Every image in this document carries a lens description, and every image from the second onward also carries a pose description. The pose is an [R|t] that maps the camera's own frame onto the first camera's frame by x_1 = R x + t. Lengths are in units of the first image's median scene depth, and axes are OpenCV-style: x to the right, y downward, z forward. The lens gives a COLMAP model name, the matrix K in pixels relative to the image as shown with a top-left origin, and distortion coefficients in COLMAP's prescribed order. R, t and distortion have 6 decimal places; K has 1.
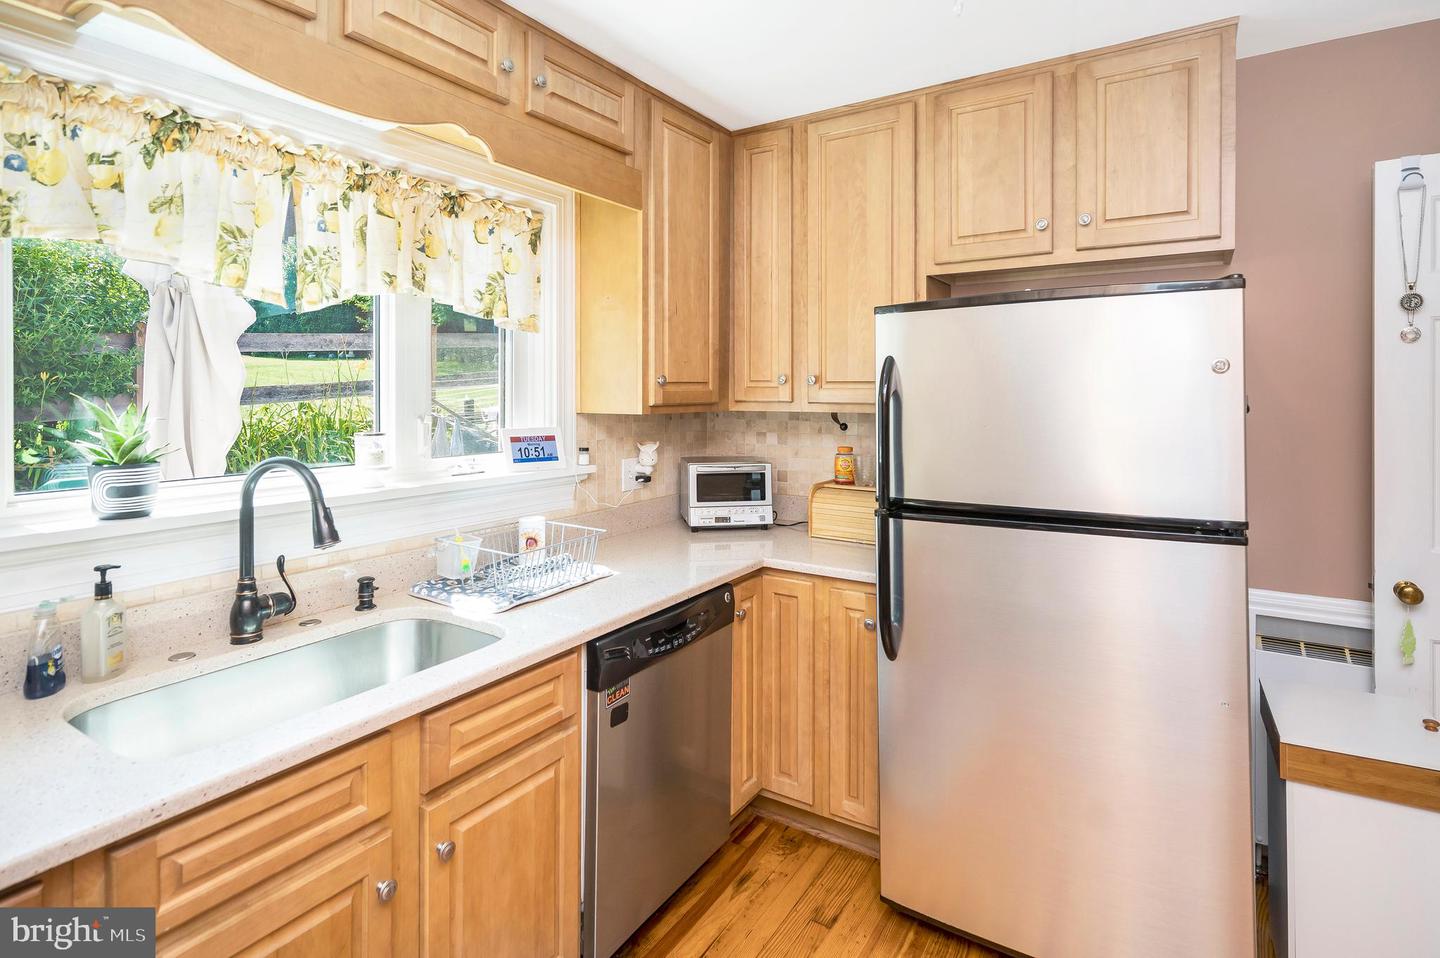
lens RADIAL K [[744.2, 0, 722.4], [0, 744.2, 385.4], [0, 0, 1]] dist [-0.002403, 0.002247]
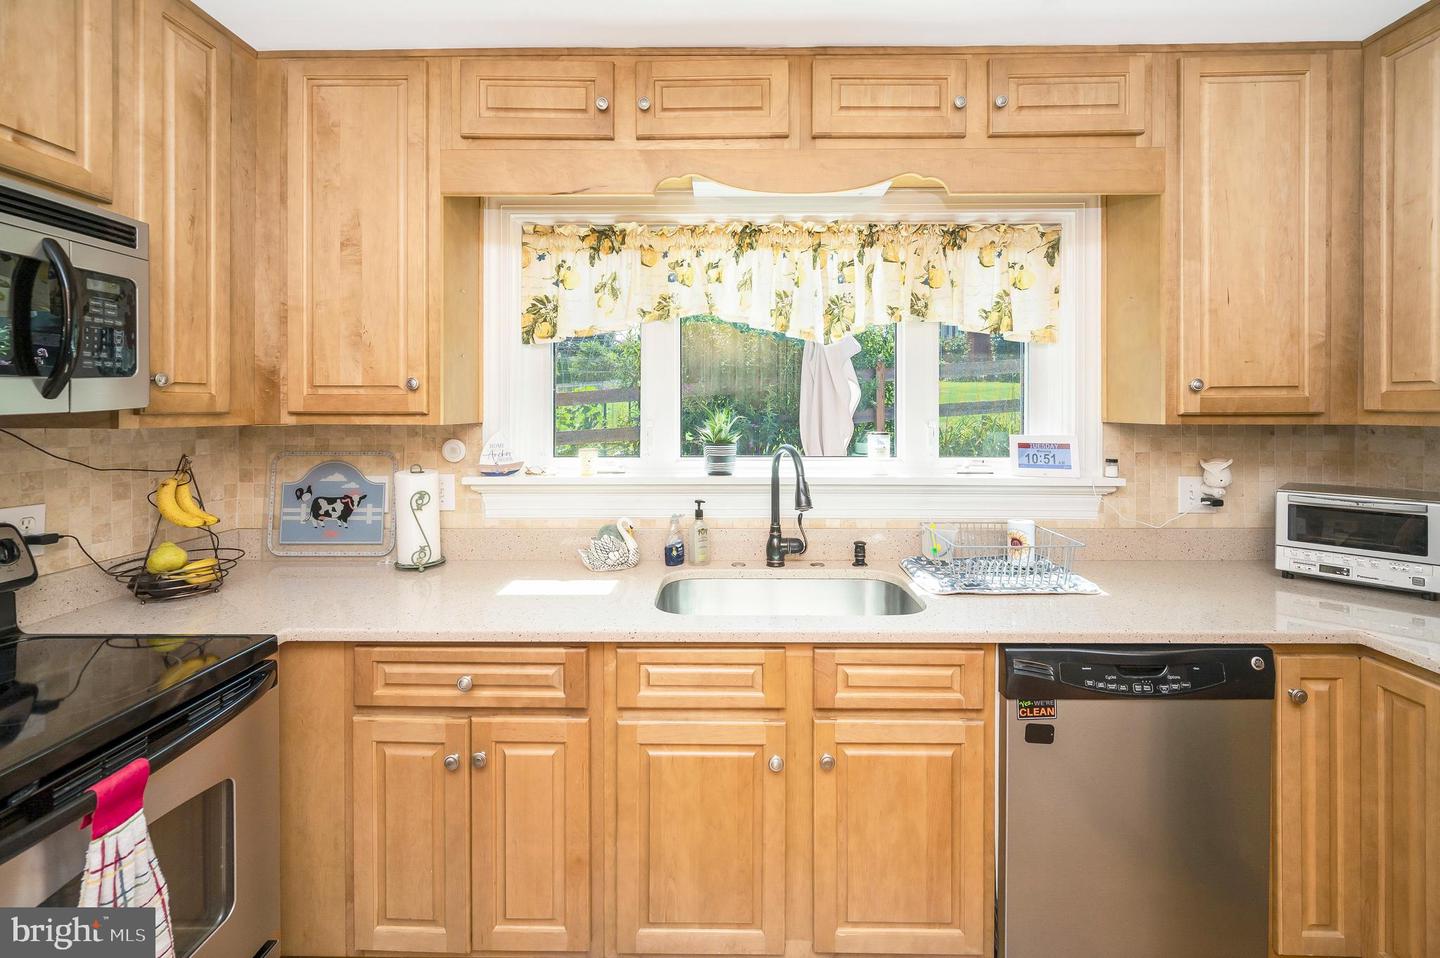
lens RADIAL K [[604.3, 0, 720.3], [0, 604.3, 408.2], [0, 0, 1]] dist [-0.000034, 0.000184]
pose [[0.511919, -0.002994, -0.859028, 0.292589], [0.006607, 0.999978, 0.000452, 0.019942], [0.859008, -0.005907, 0.511928, 0.231054]]
